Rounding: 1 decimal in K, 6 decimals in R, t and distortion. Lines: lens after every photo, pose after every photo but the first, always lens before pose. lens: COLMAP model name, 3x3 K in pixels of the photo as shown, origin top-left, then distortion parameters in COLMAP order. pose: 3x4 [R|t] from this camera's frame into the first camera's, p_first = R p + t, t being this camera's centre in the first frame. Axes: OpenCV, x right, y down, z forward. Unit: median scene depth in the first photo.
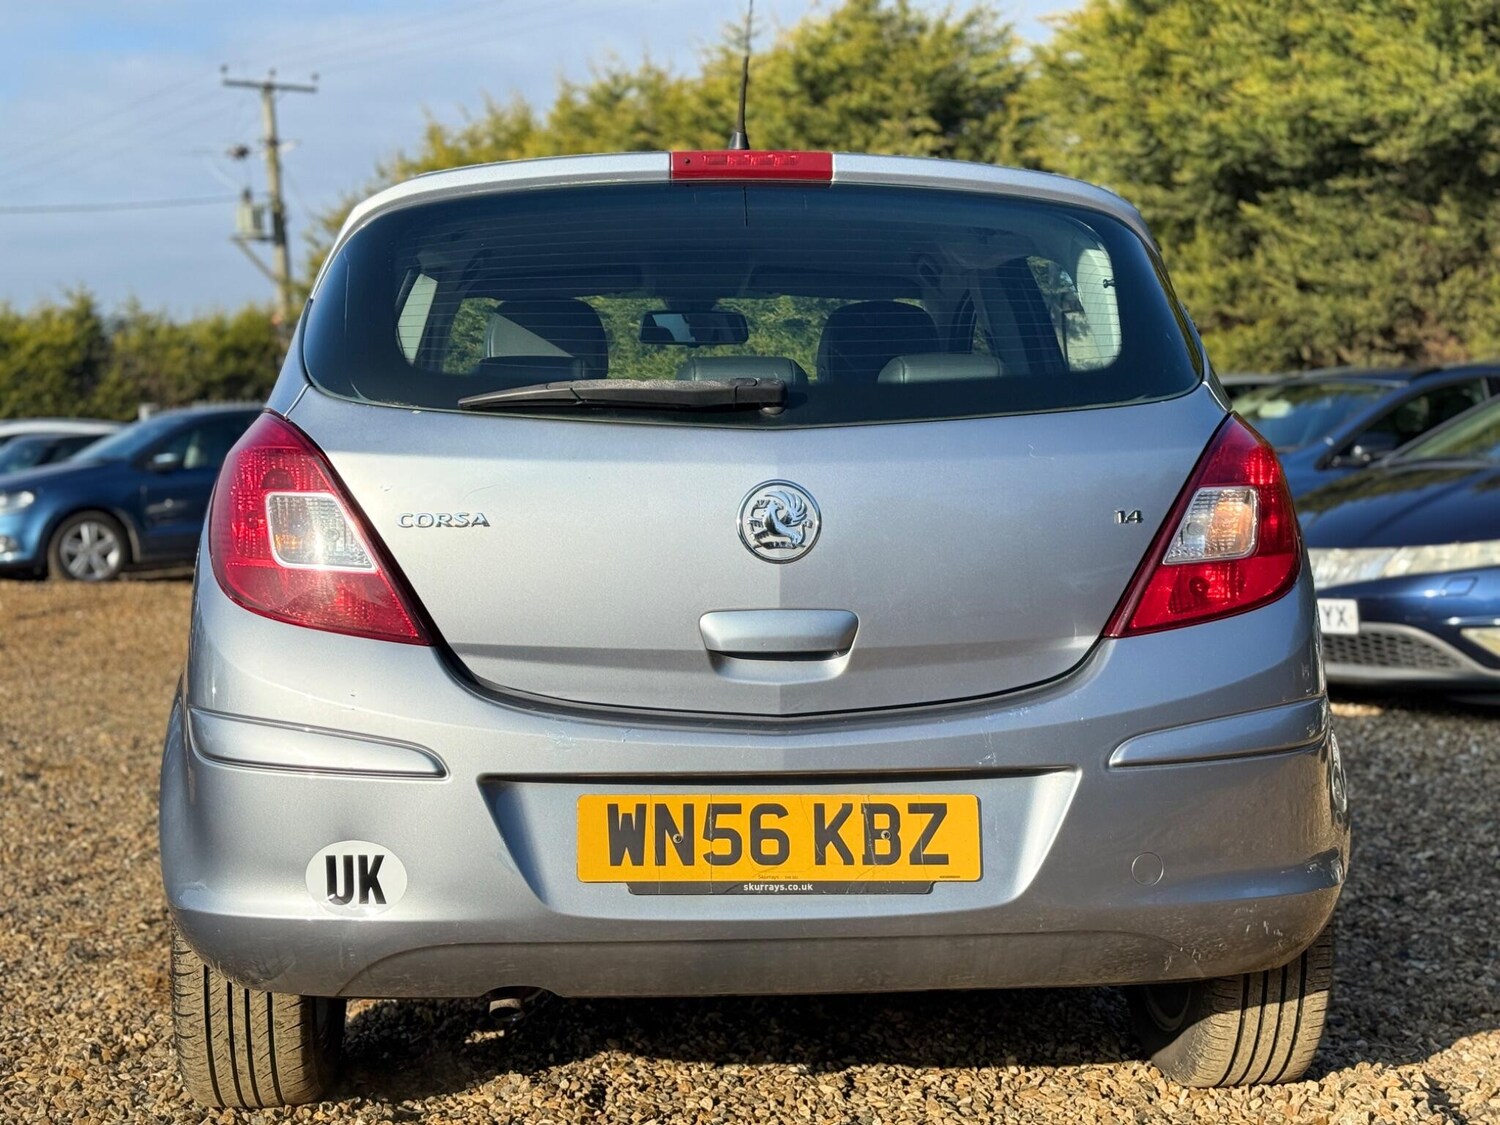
lens RADIAL K [[2157.4, 0, 752.1], [0, 2157.4, 564.1], [0, 0, 1]] dist [0.197450, -0.433867]
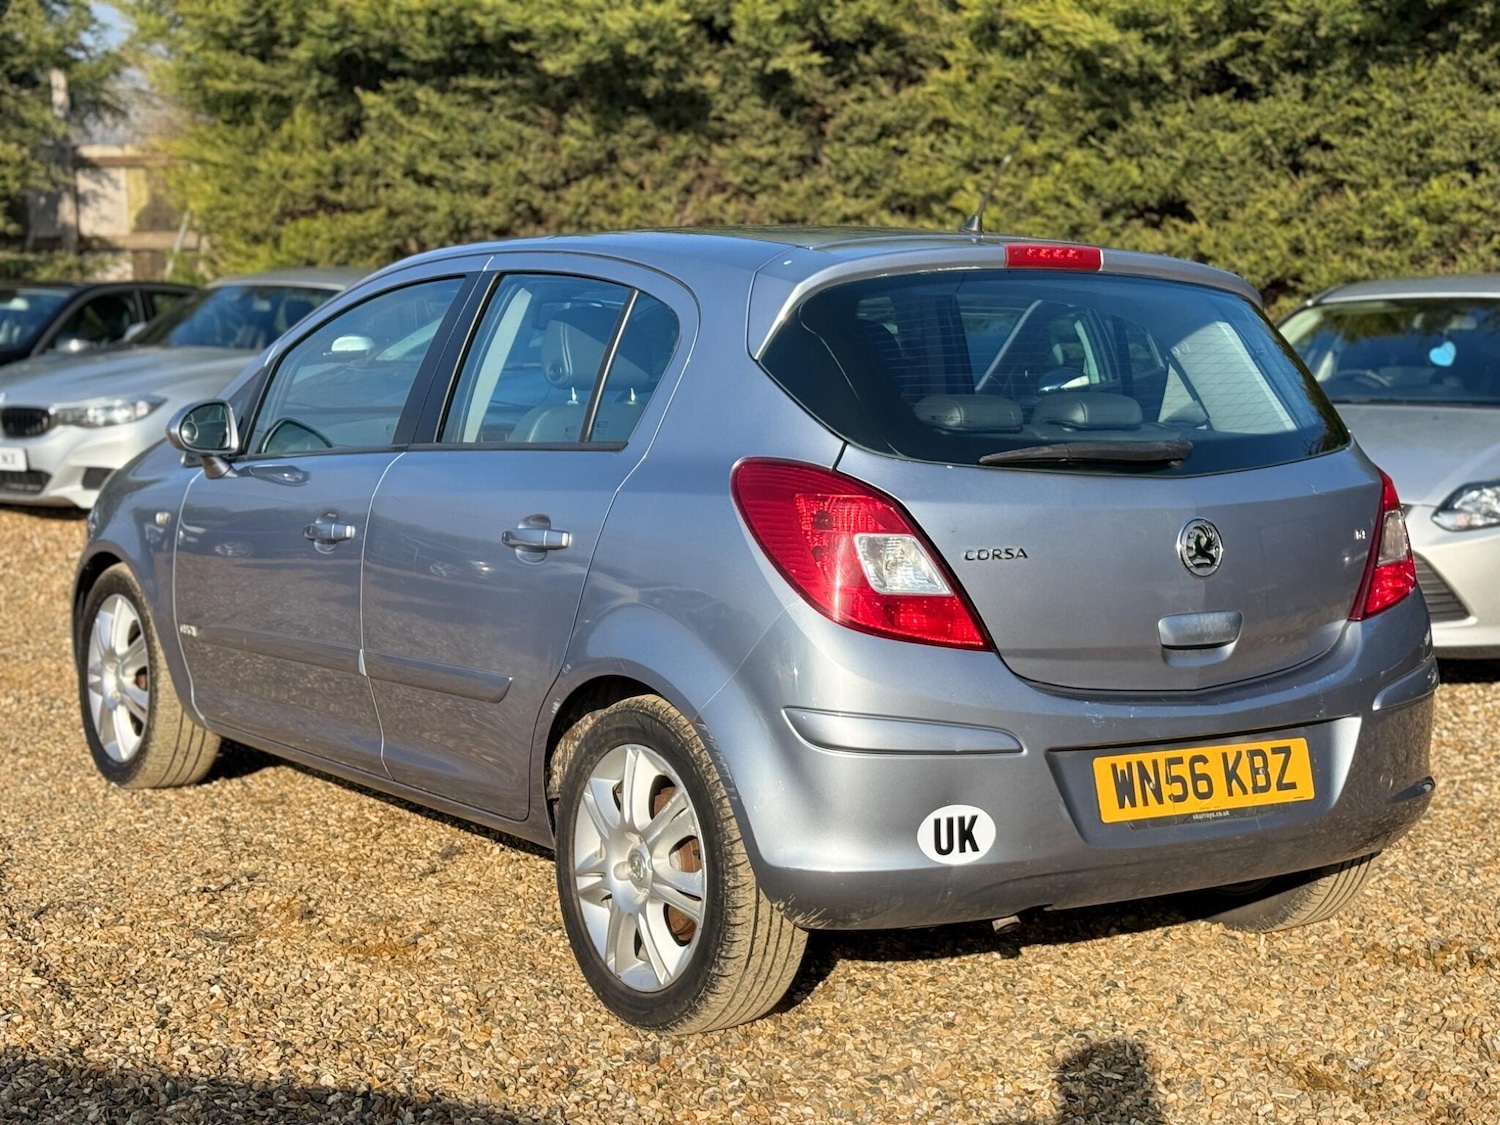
lens RADIAL K [[2387.0, 0, 757.2], [0, 2387.0, 565.3], [0, 0, 1]] dist [0.154537, -0.229666]
pose [[0.855819, -0.033126, 0.516214, -0.350889], [0.001083, 0.998060, 0.062250, -0.035885], [-0.517274, -0.052716, 0.854194, -0.049361]]
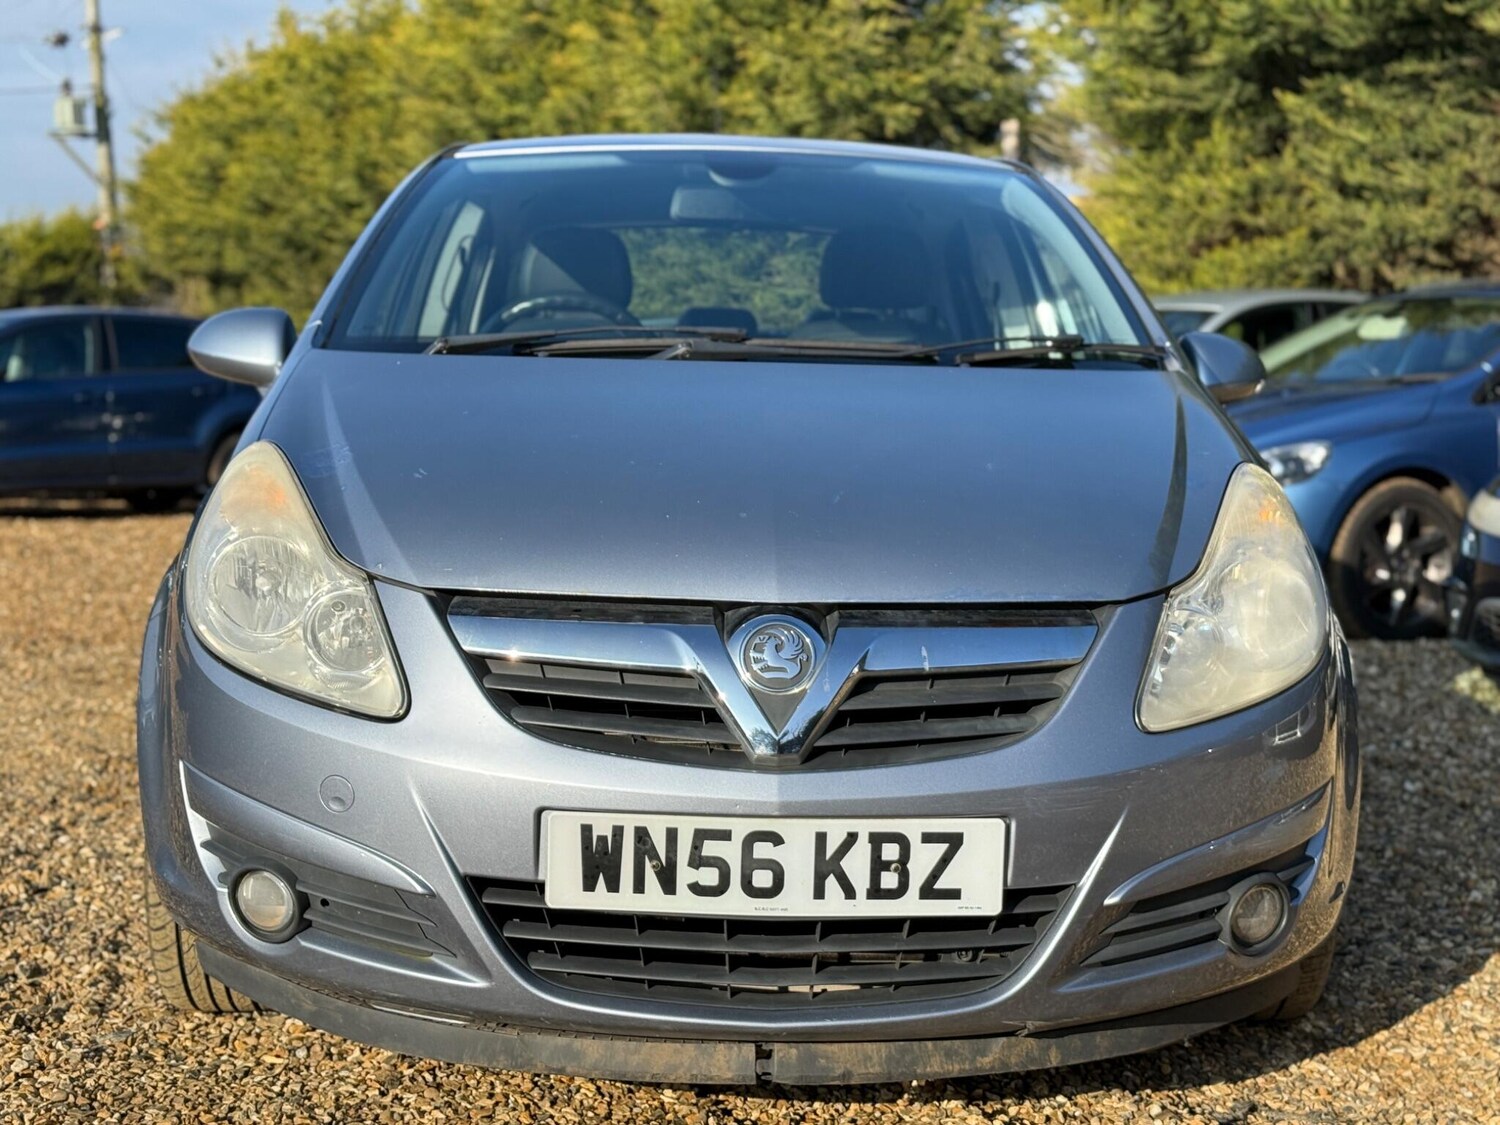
lens RADIAL K [[2157.4, 0, 752.1], [0, 2157.4, 564.1], [0, 0, 1]] dist [0.197450, -0.433867]
pose [[0.996740, 0.010259, 0.080032, -0.089685], [-0.012742, 0.999451, 0.030571, -0.007054], [-0.079674, -0.031491, 0.996323, 0.289969]]
